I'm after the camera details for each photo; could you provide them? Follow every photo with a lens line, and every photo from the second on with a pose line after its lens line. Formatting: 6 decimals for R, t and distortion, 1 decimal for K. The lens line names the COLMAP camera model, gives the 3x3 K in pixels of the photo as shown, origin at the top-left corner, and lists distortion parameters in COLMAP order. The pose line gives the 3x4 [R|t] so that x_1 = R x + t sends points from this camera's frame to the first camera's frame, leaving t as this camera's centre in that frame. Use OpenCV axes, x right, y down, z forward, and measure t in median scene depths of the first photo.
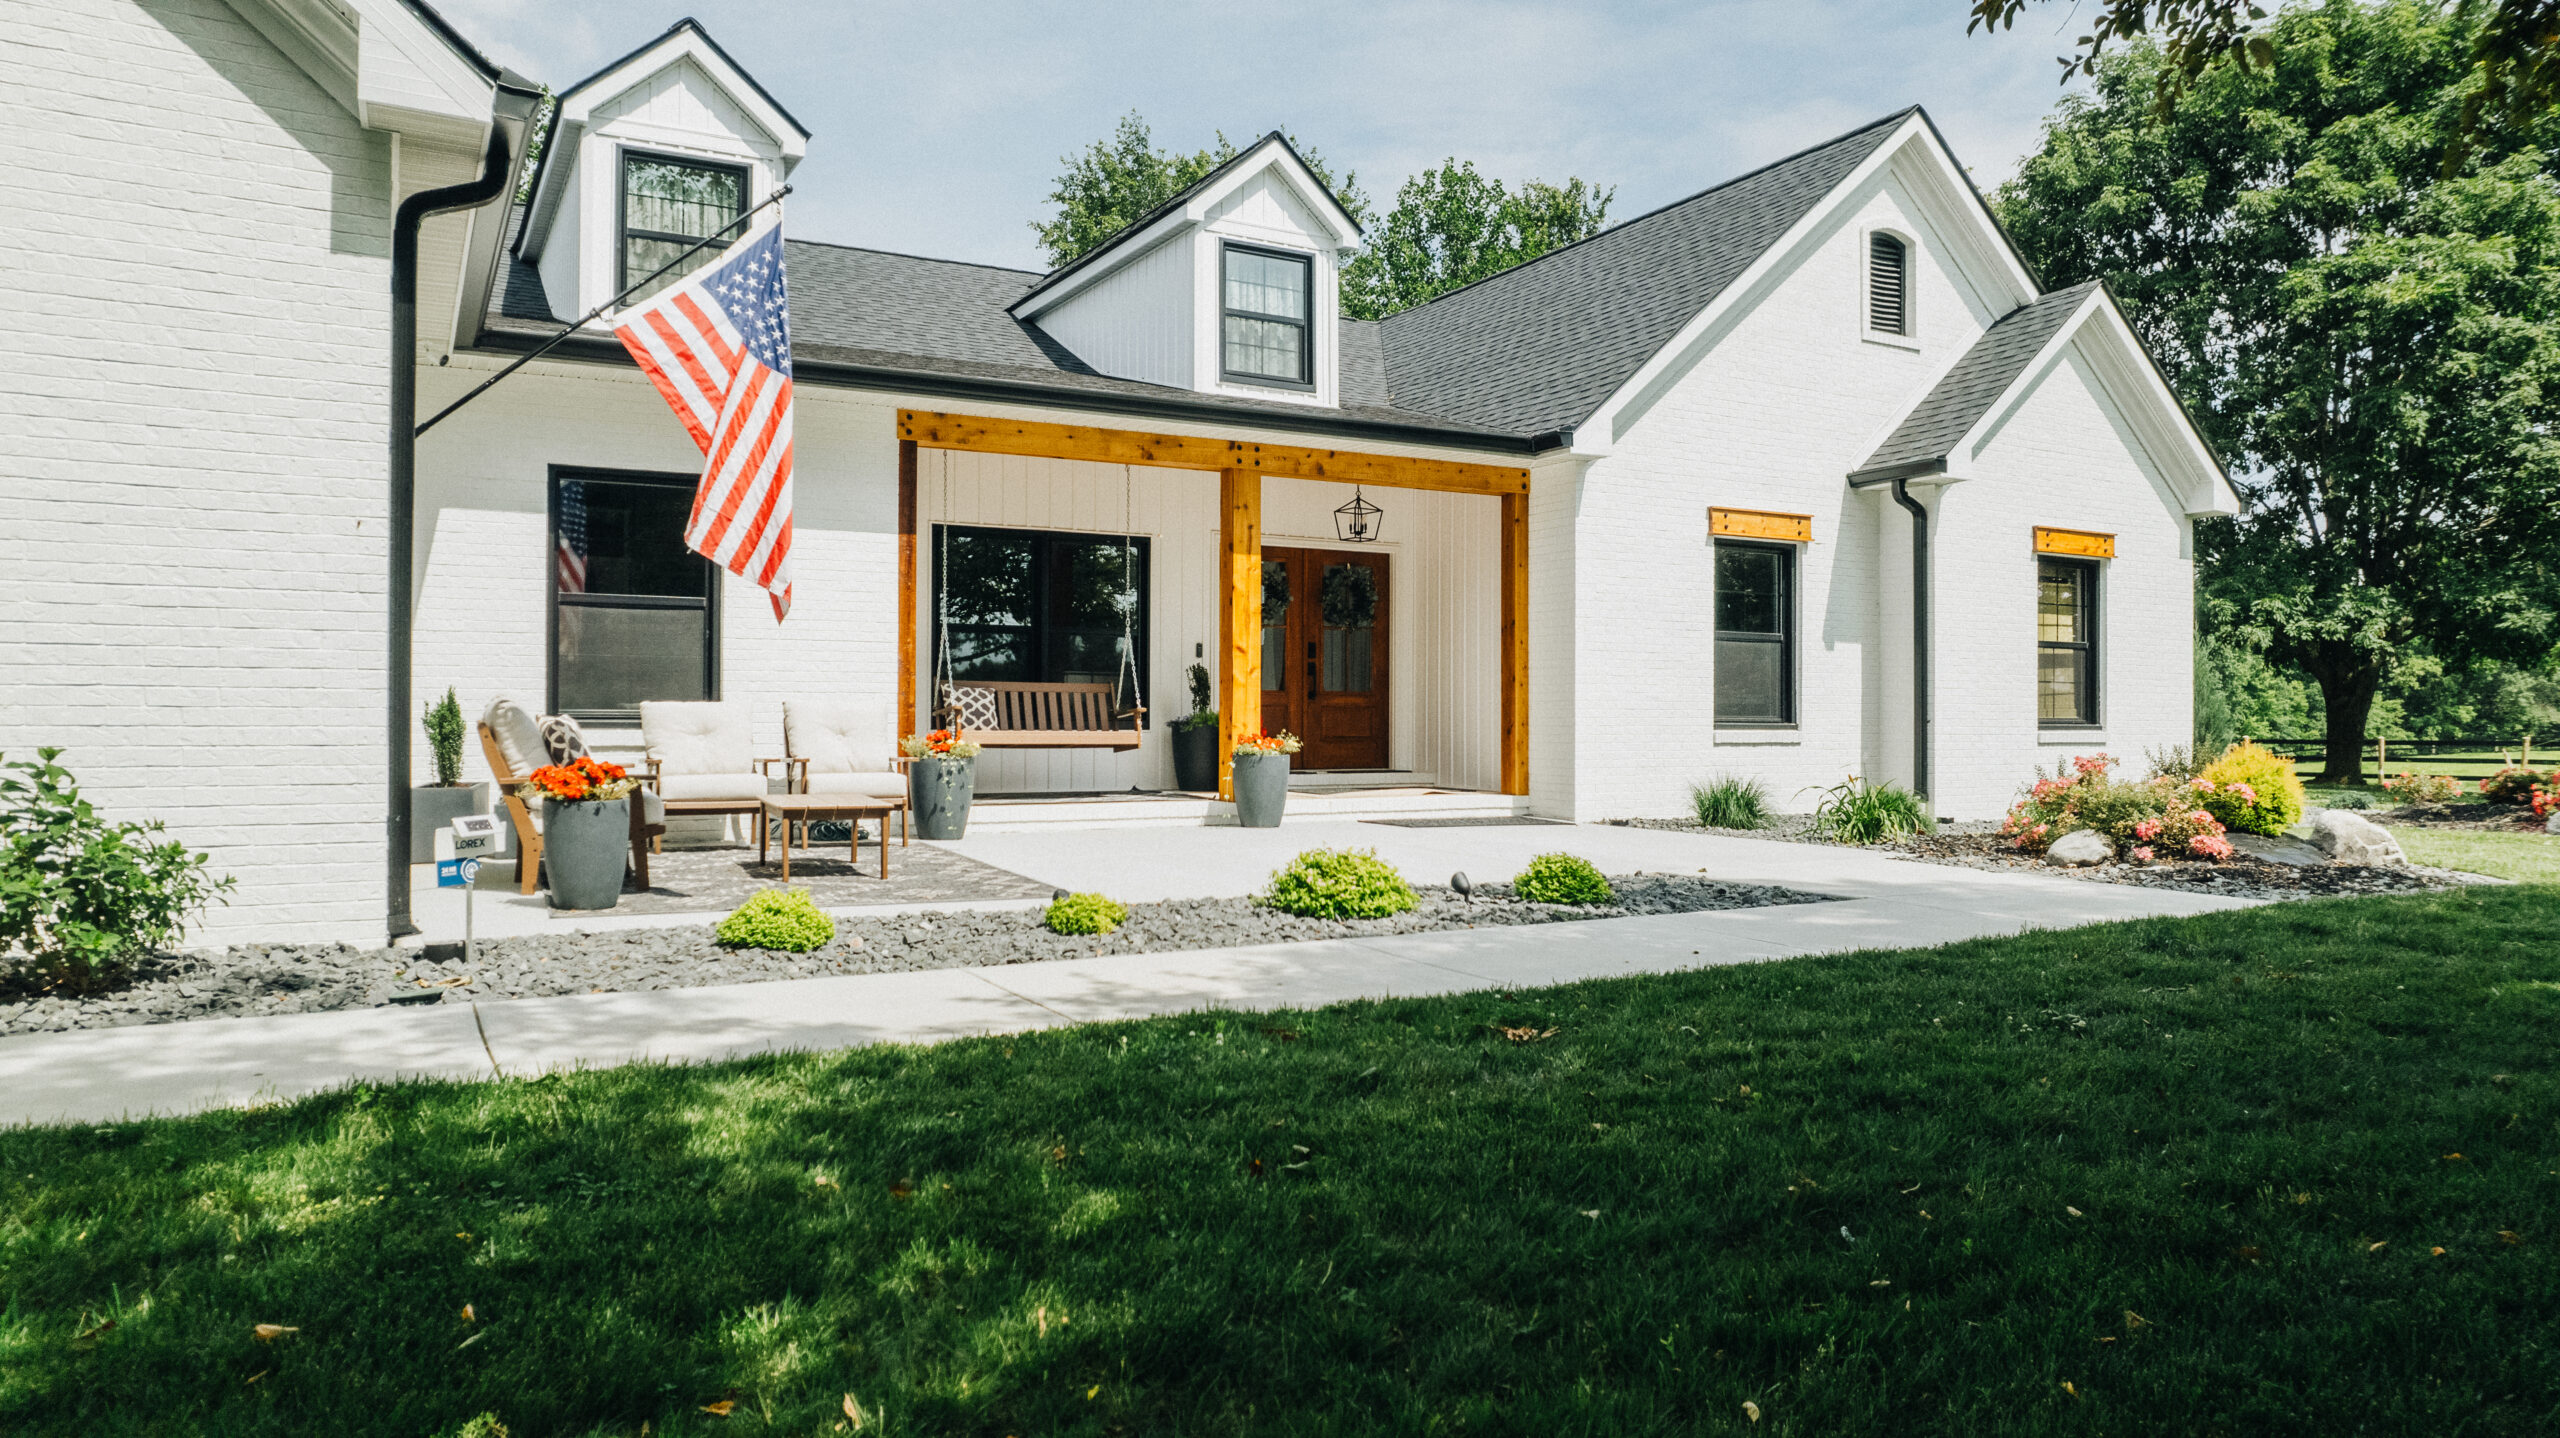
lens RADIAL K [[1638.9, 0, 1287.2], [0, 1638.9, 722.6], [0, 0, 1]] dist [-0.078082, 0.070765]
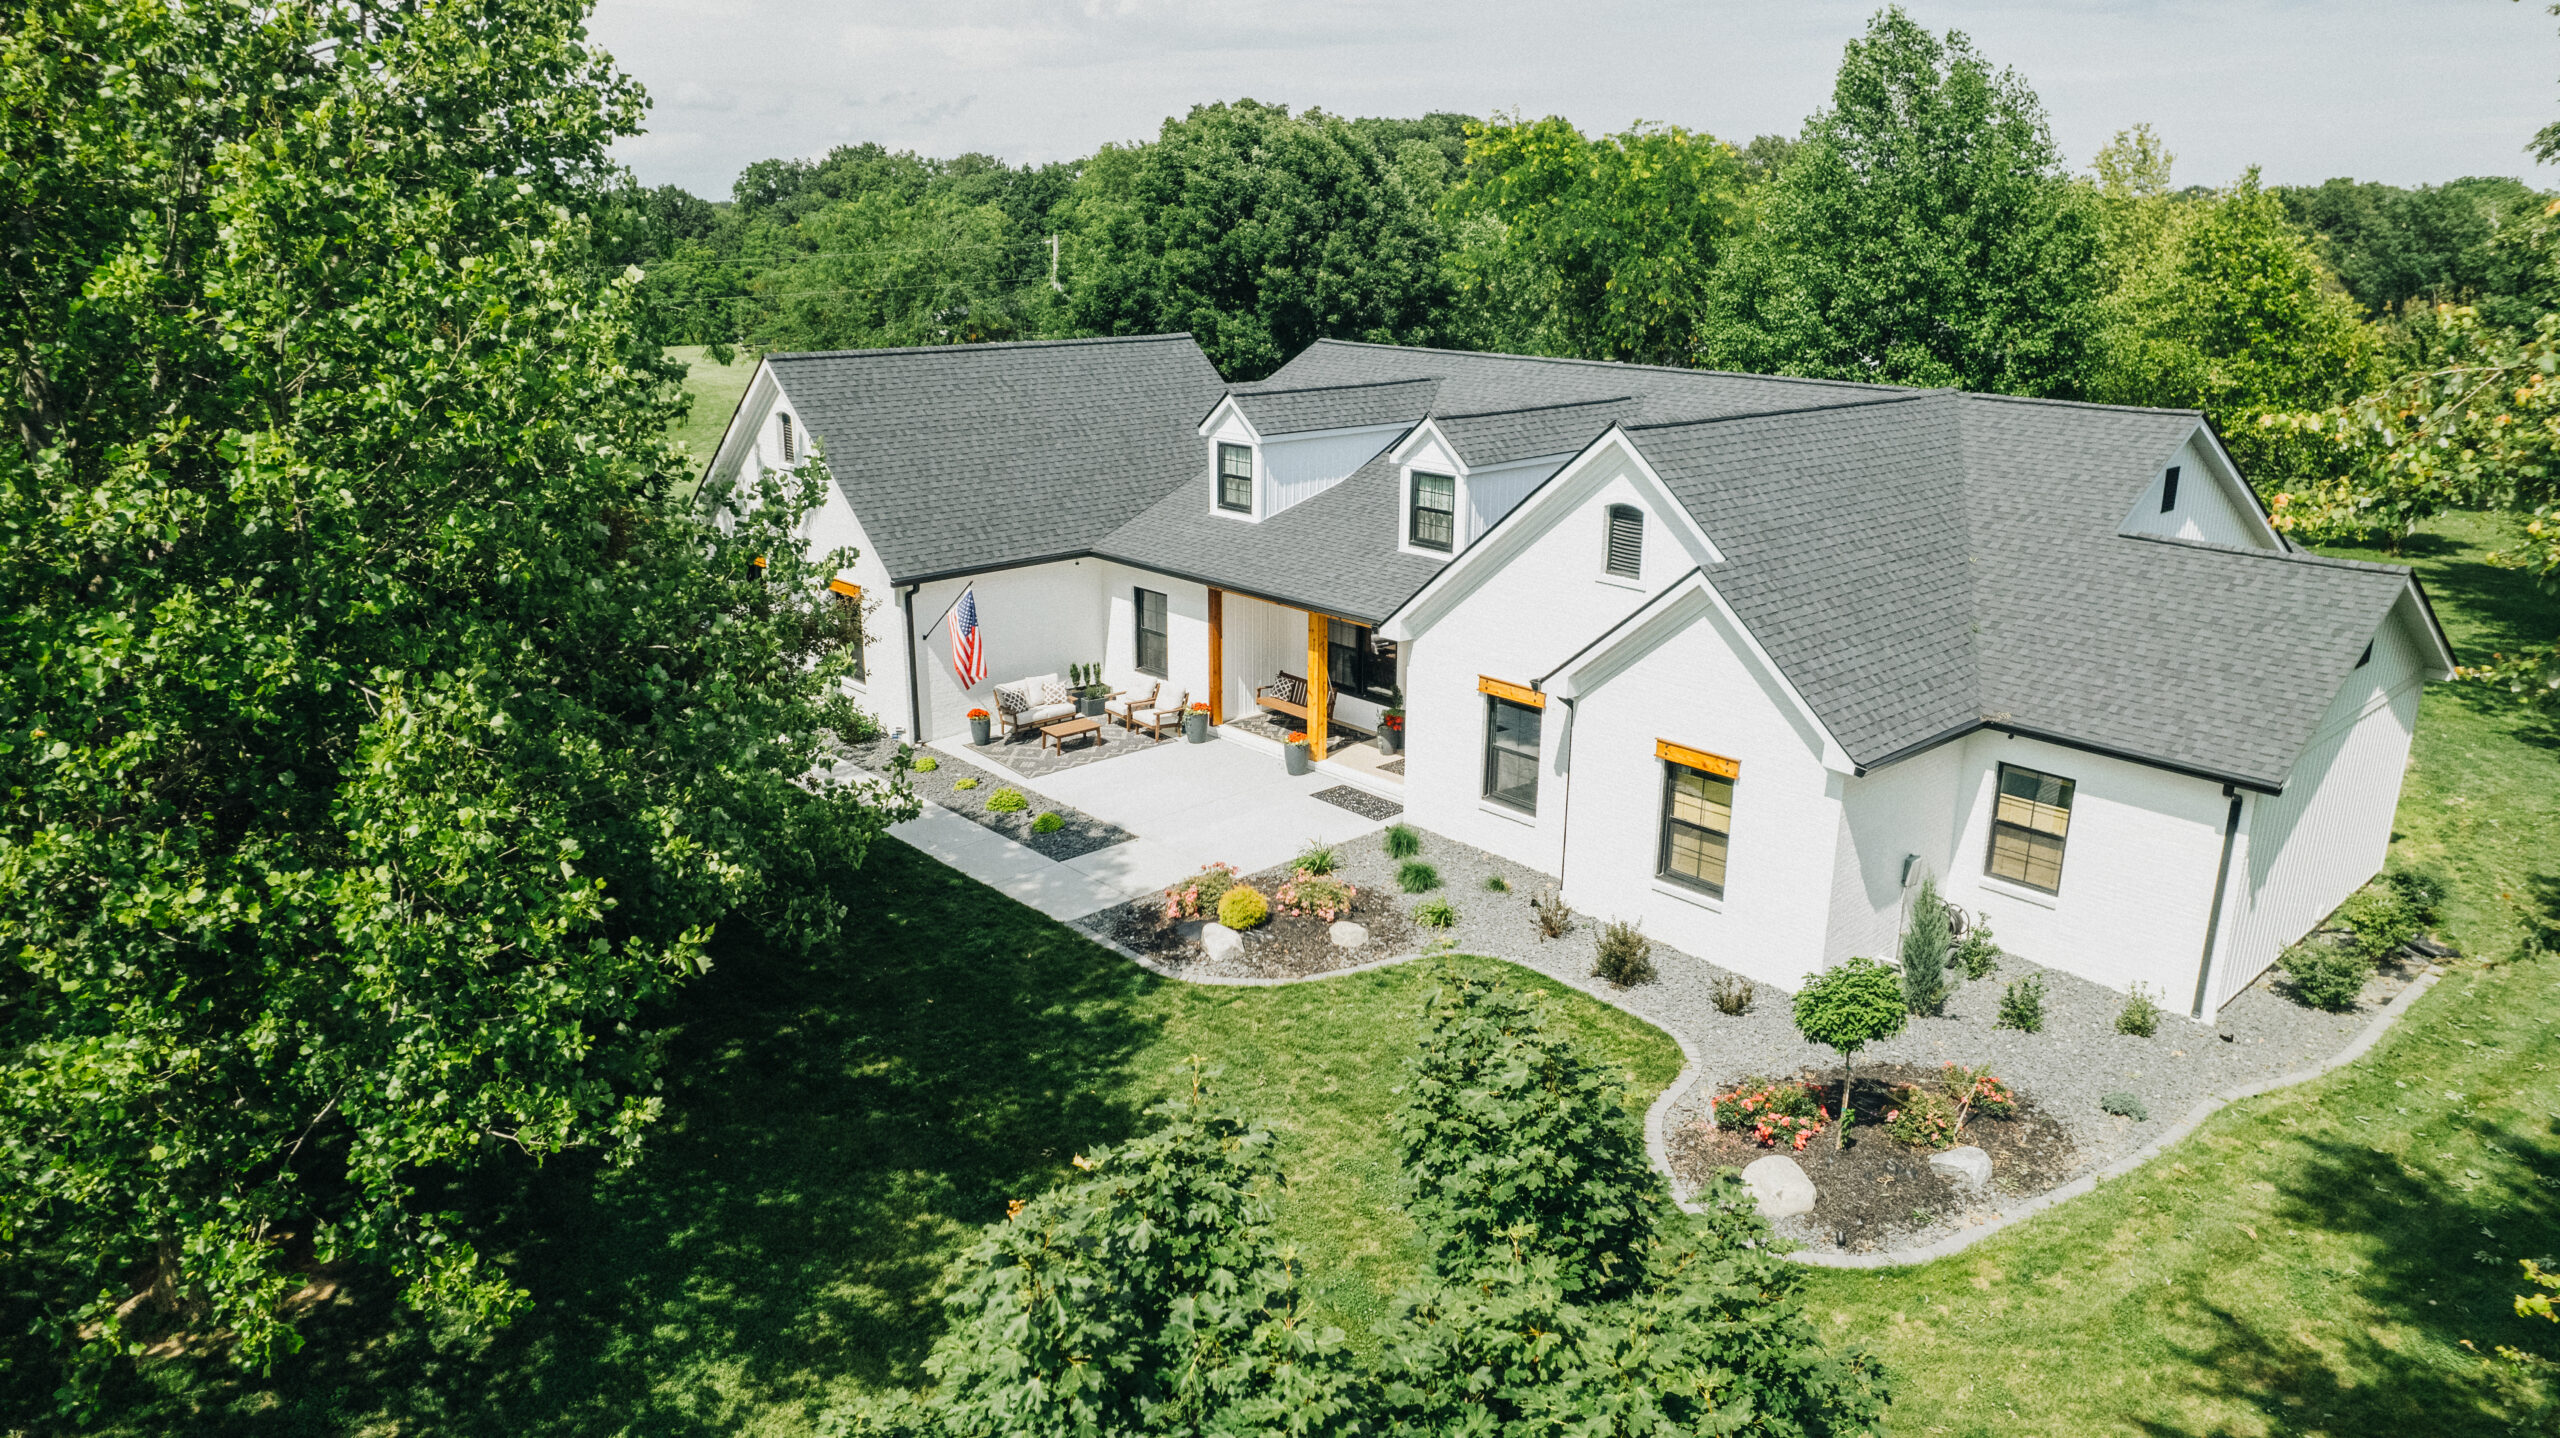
lens RADIAL K [[1647.6, 0, 1280.0], [0, 1647.6, 719.0], [0, 0, 1]] dist [-0.060130, 0.026626]
pose [[0.226480, 0.282096, -0.932271, 1.816484], [-0.001351, 0.957231, 0.289321, -0.581931], [0.974015, -0.064266, 0.217175, 0.429145]]
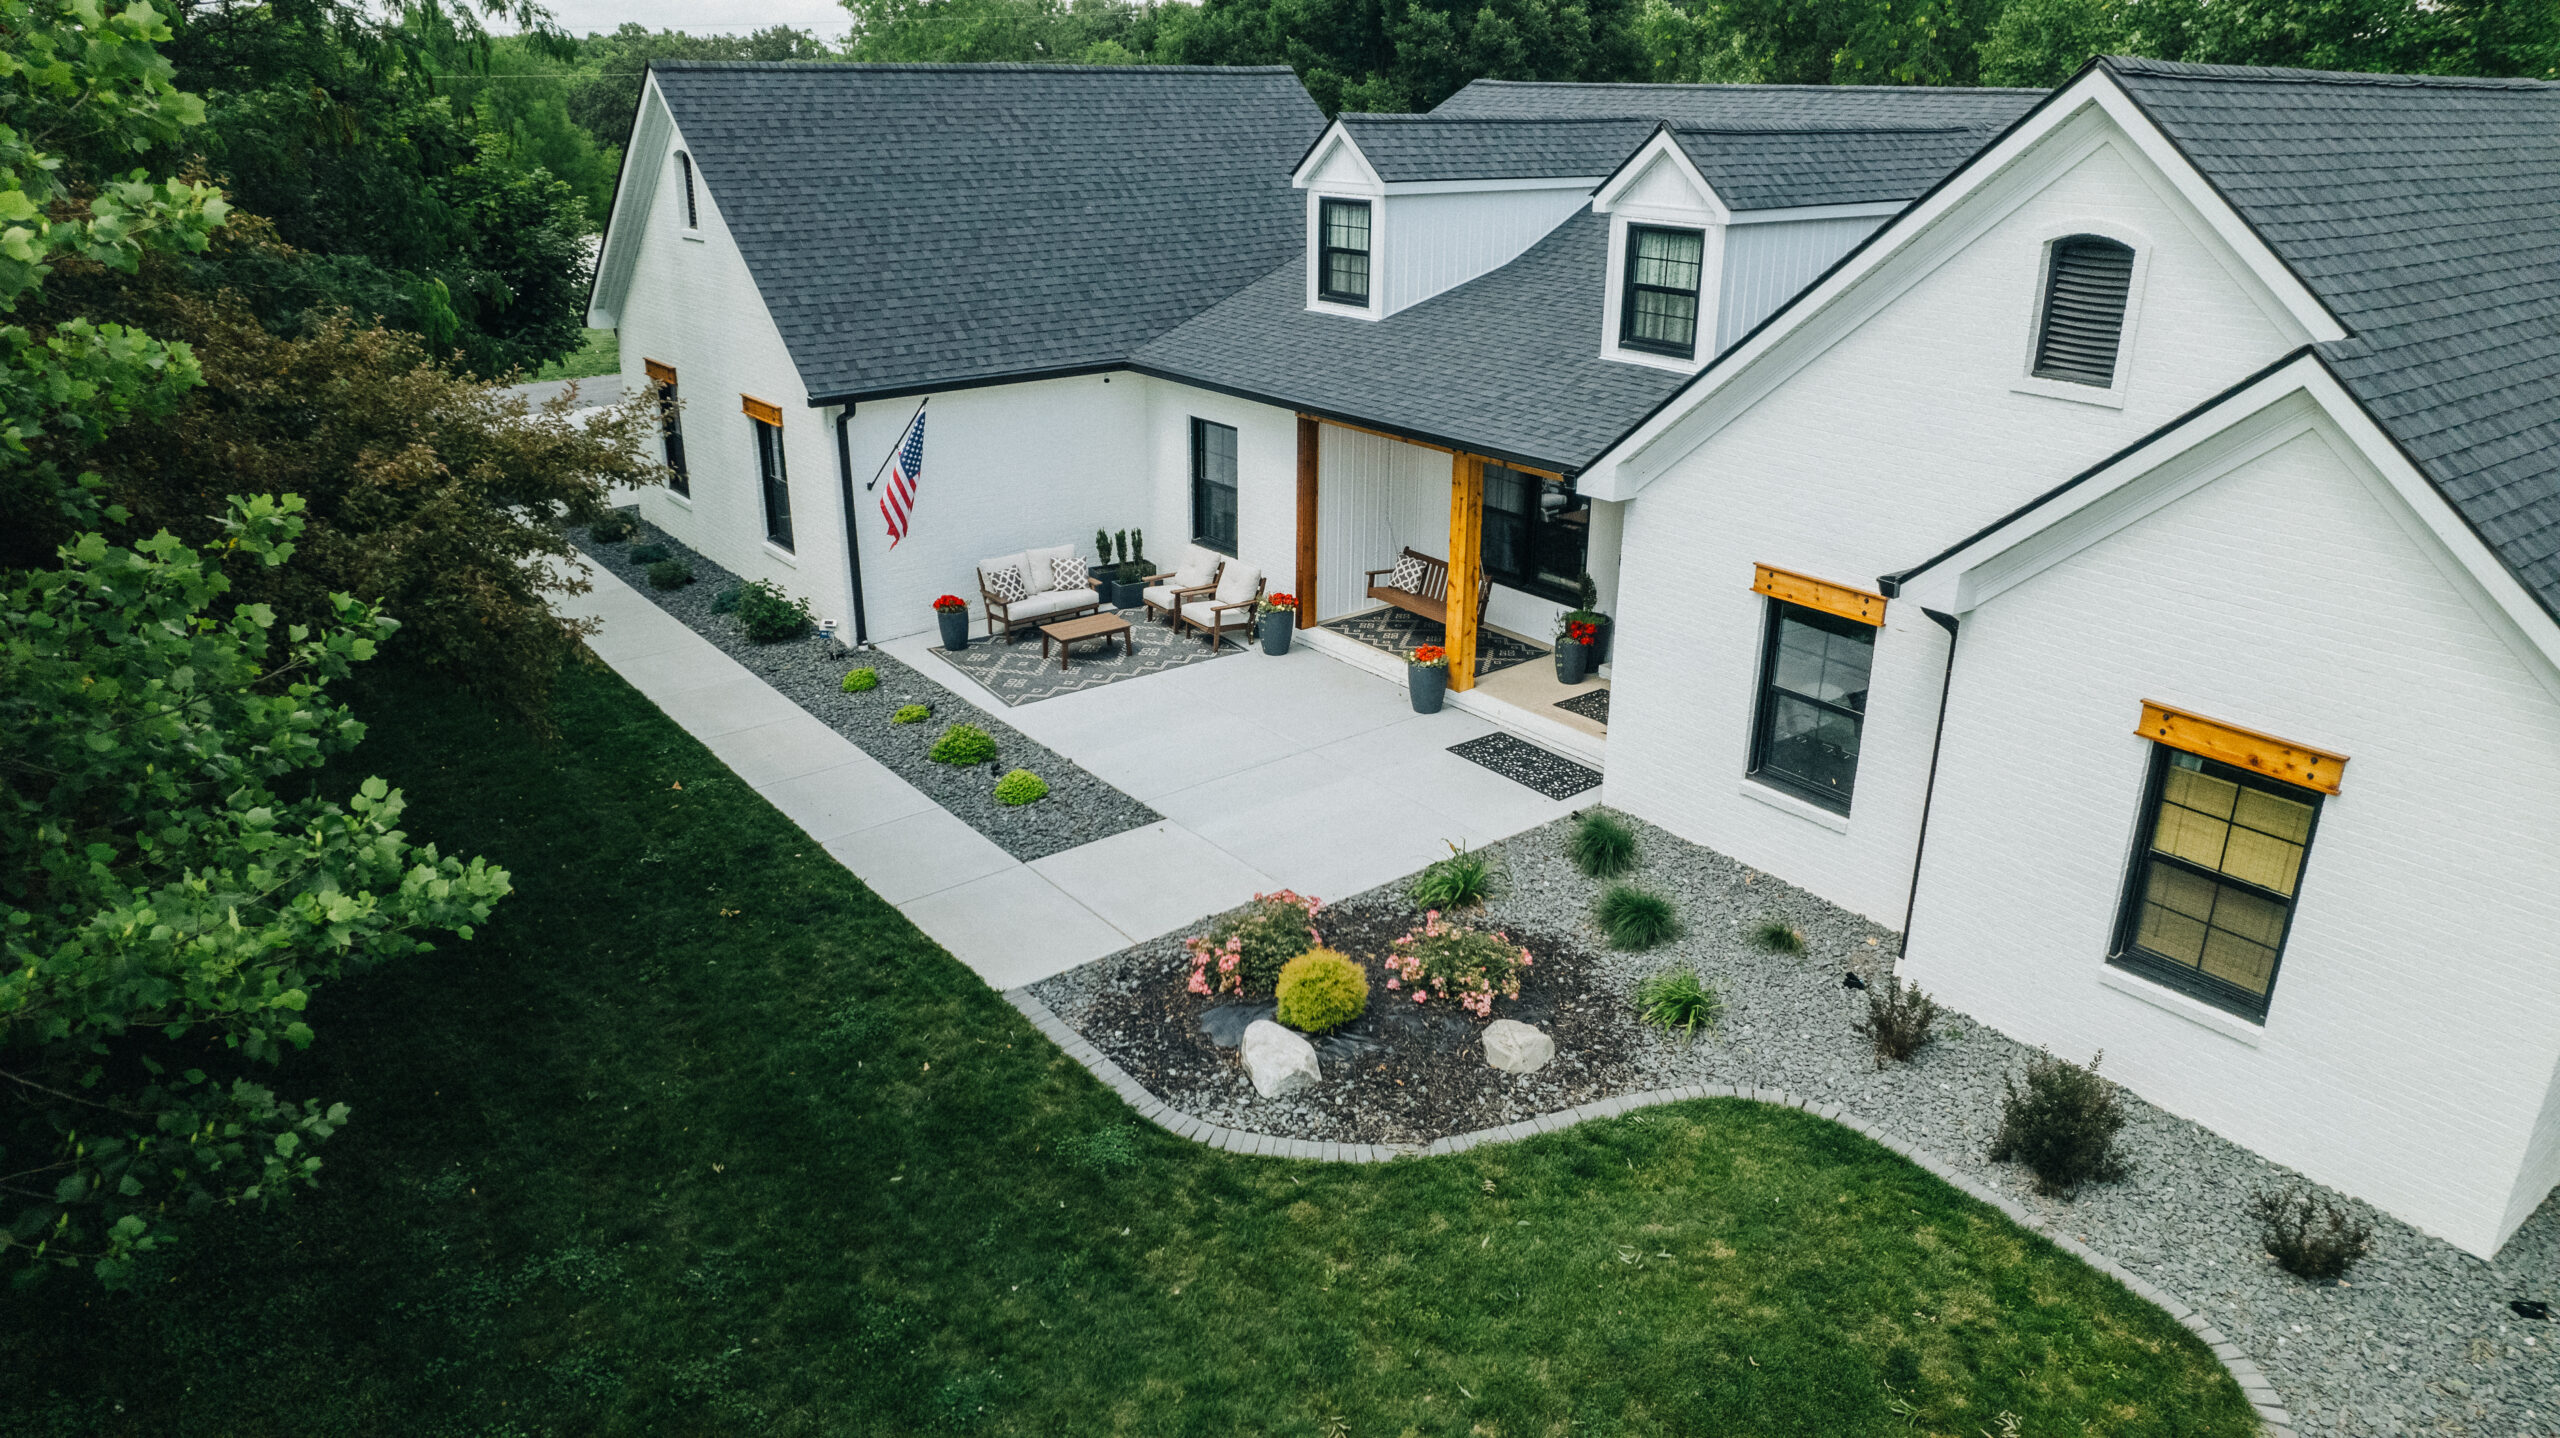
lens RADIAL K [[1638.9, 0, 1287.2], [0, 1638.9, 722.6], [0, 0, 1]] dist [-0.078082, 0.070765]
pose [[0.152075, 0.360575, -0.920250, 1.132437], [-0.001964, 0.931187, 0.364536, -0.393660], [0.988367, -0.053629, 0.142318, 0.590394]]
